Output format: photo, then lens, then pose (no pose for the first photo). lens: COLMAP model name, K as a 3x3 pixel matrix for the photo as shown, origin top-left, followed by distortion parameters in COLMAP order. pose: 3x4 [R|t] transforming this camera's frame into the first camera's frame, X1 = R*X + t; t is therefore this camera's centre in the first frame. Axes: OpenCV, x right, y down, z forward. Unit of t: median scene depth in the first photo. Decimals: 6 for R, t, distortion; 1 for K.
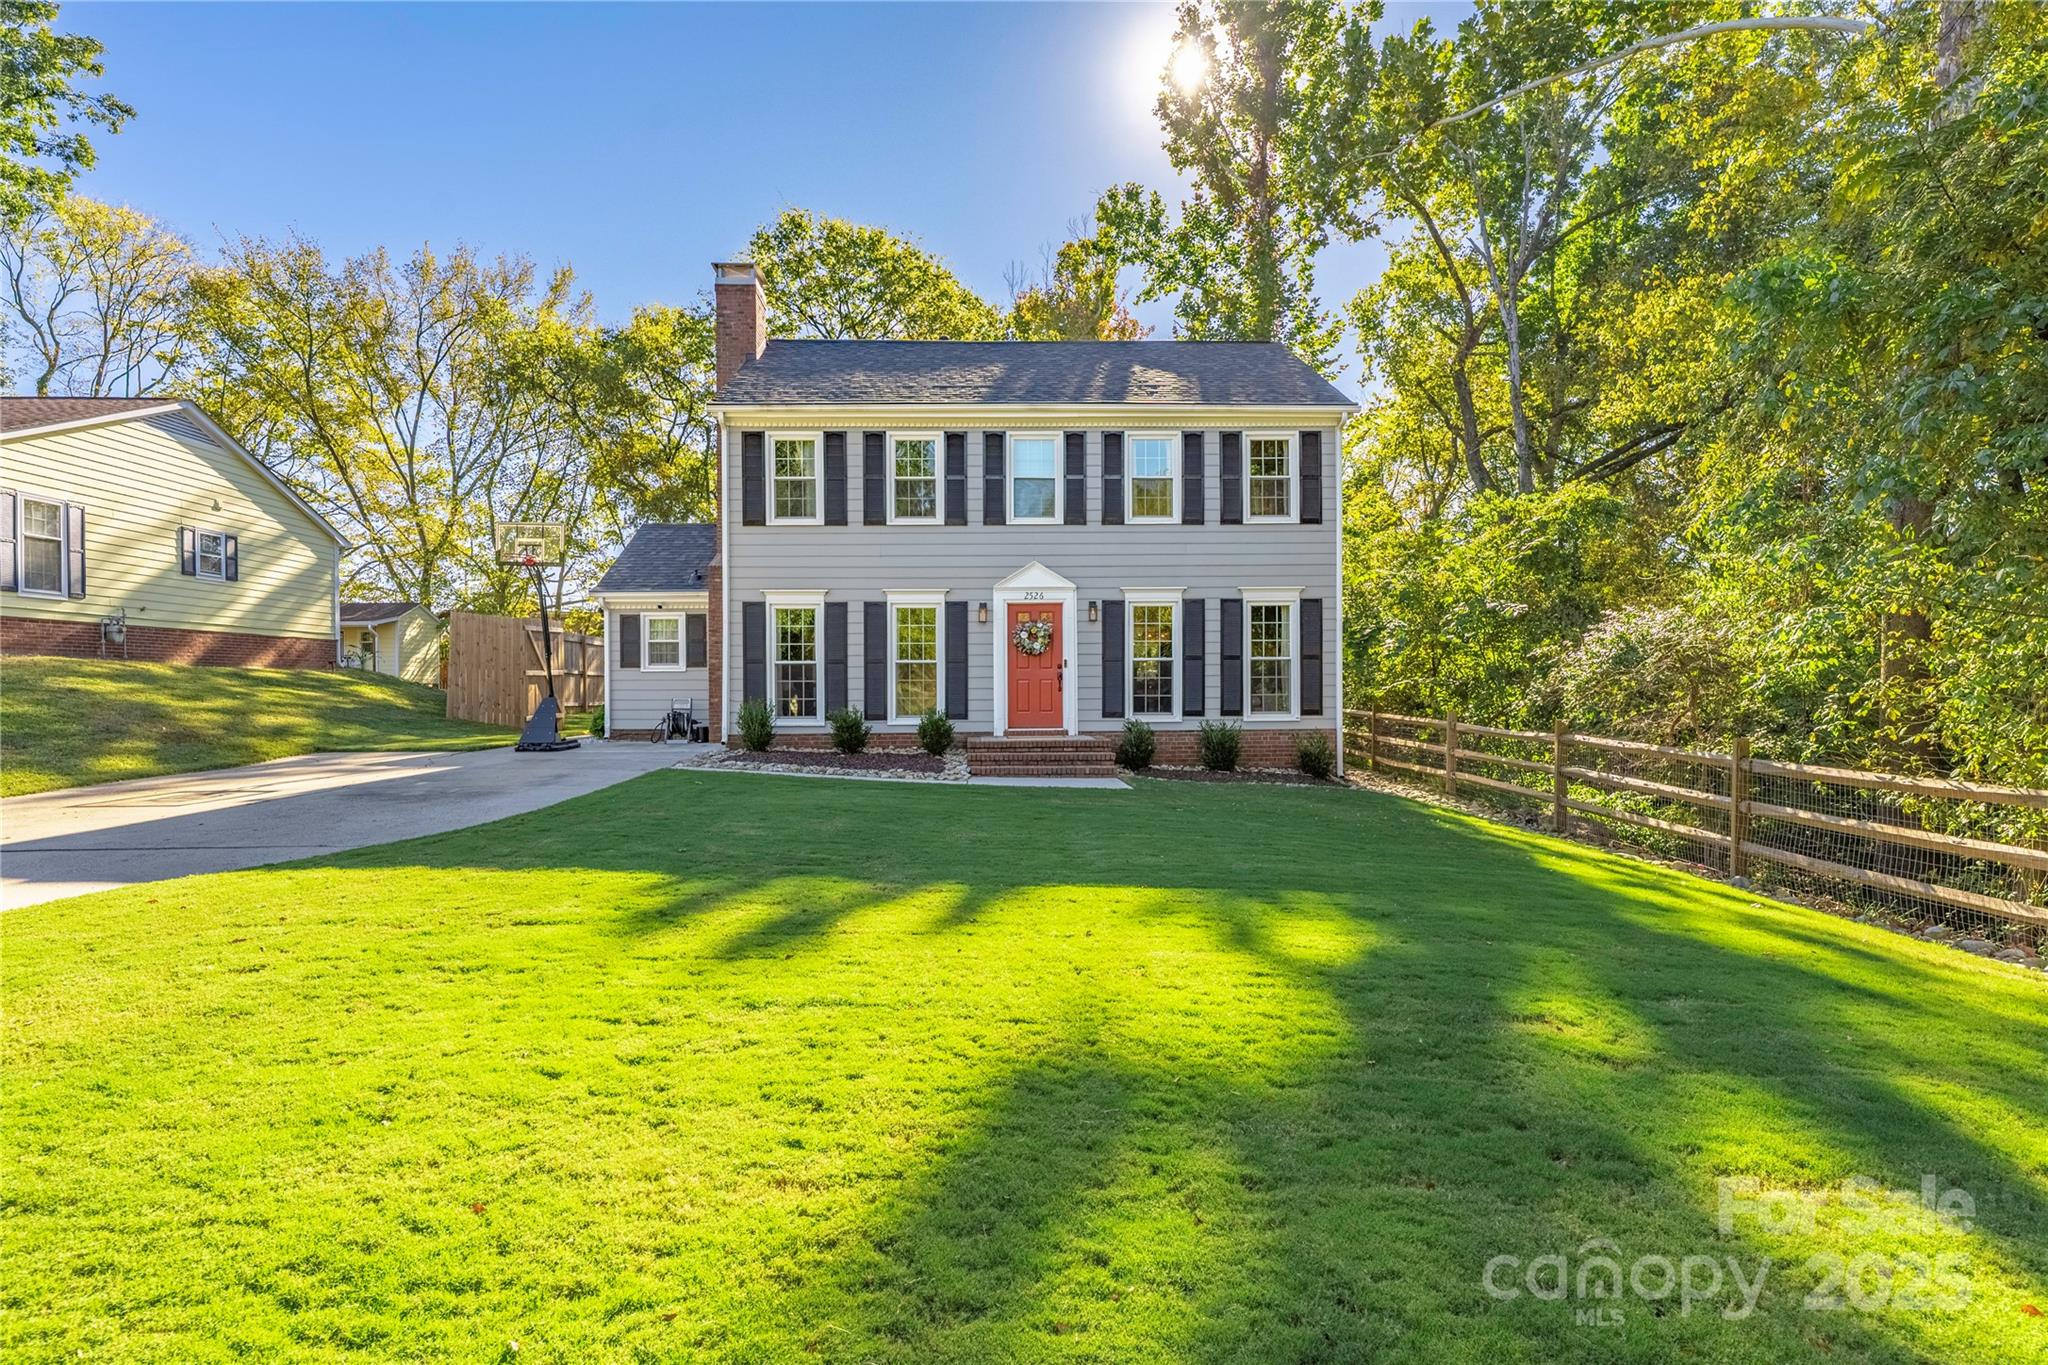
lens RADIAL K [[1016.6, 0, 1028.0], [0, 1016.6, 692.9], [0, 0, 1]] dist [0.003130, 0.000285]
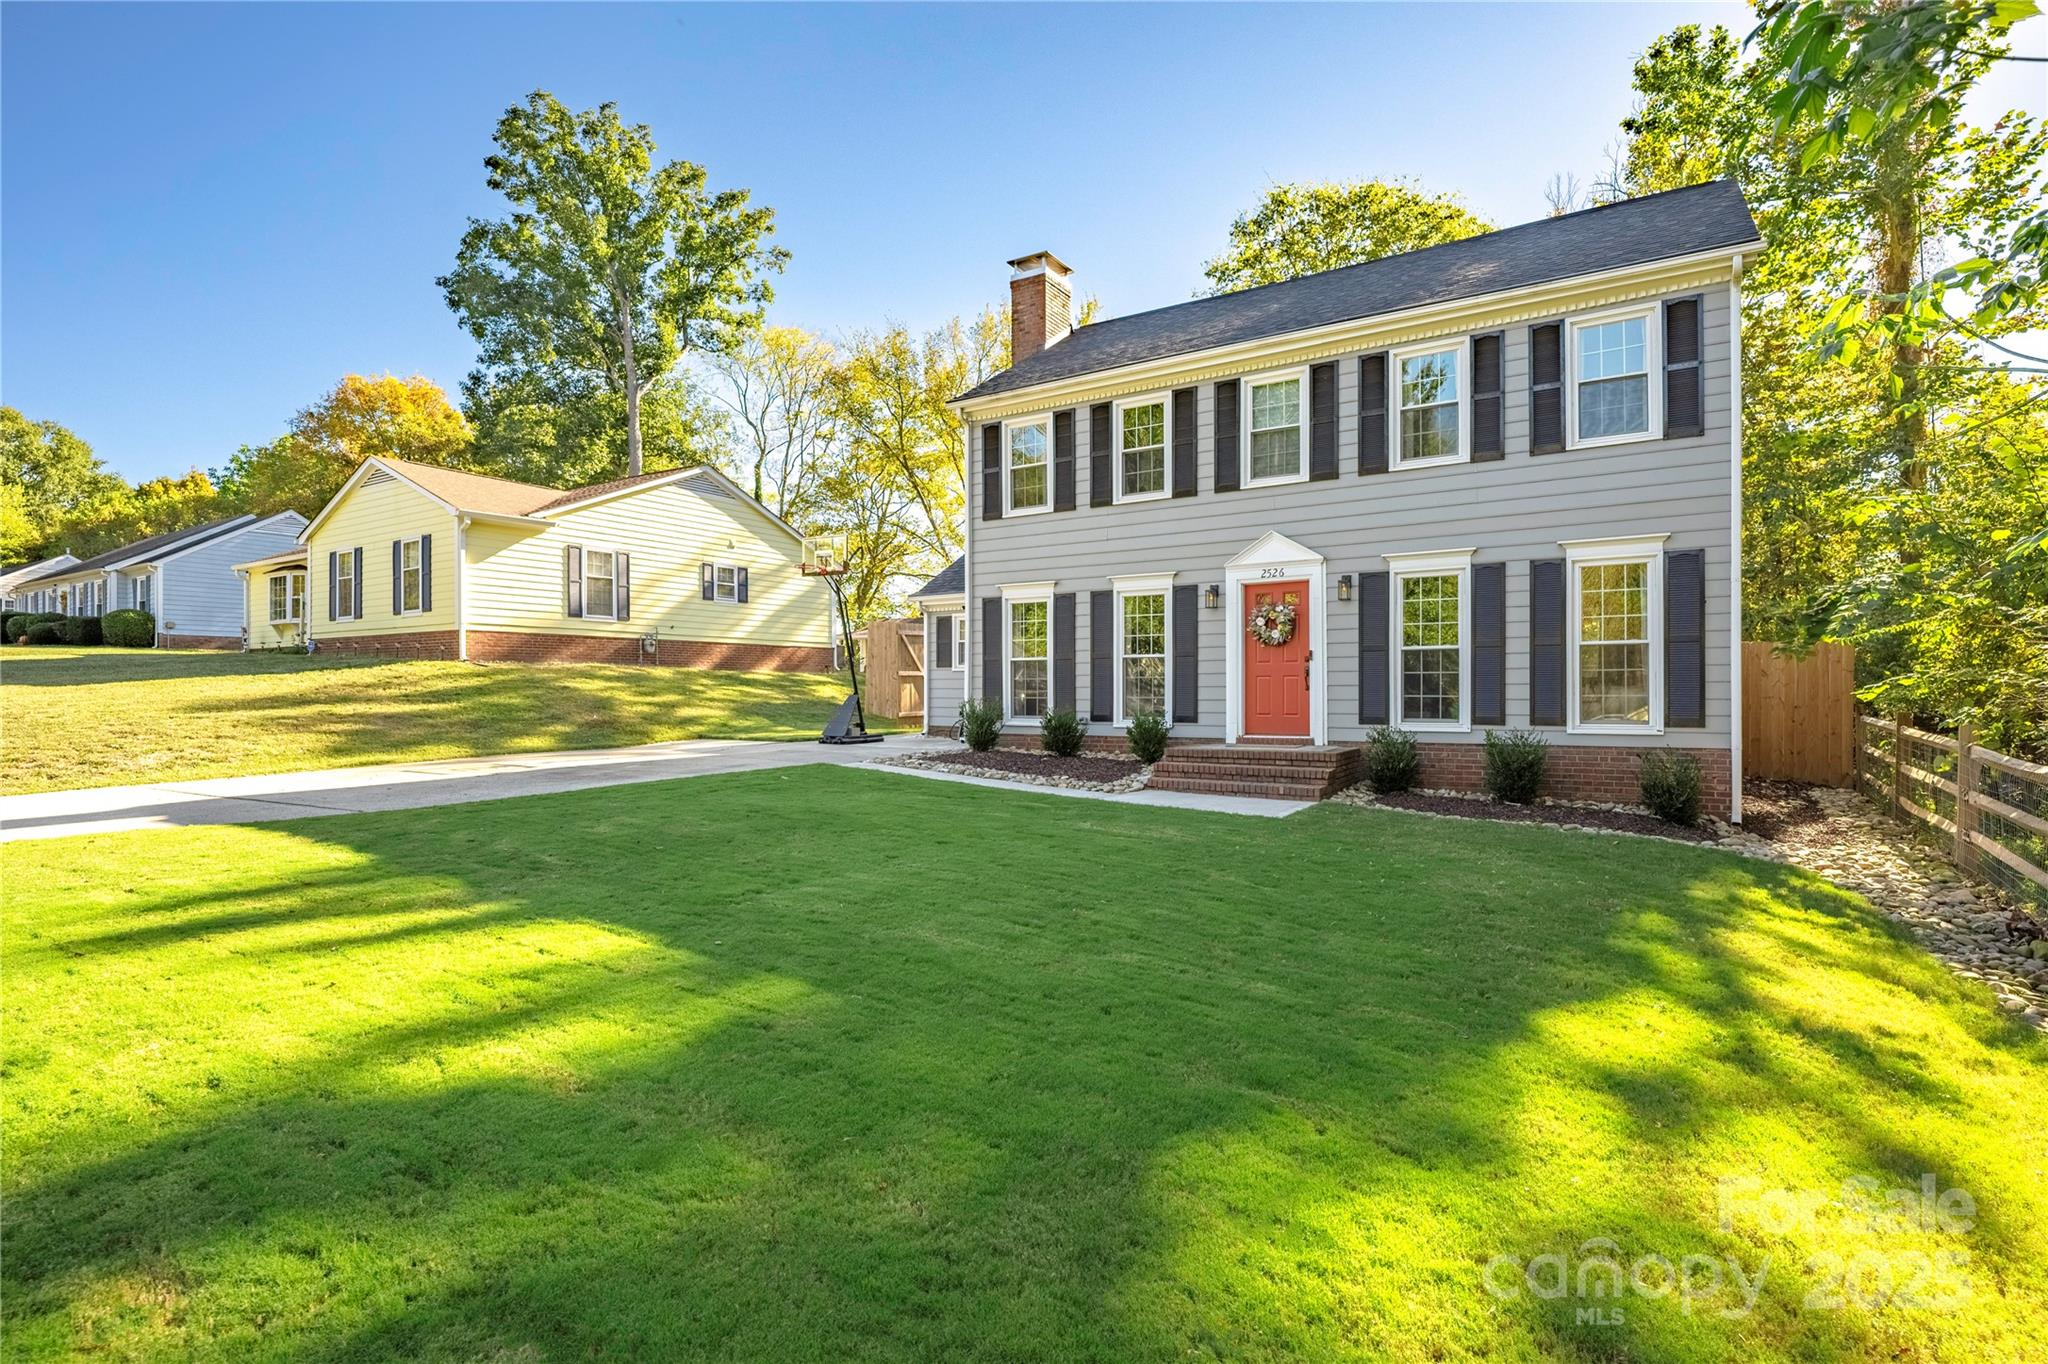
lens RADIAL K [[1016.6, 0, 1028.0], [0, 1016.6, 692.4], [0, 0, 1]] dist [0.003130, 0.000285]
pose [[0.820836, 0.003115, -0.571156, 0.309149], [-0.005161, 0.999985, -0.001963, 0.002957], [0.571141, 0.004559, 0.820839, 0.215685]]
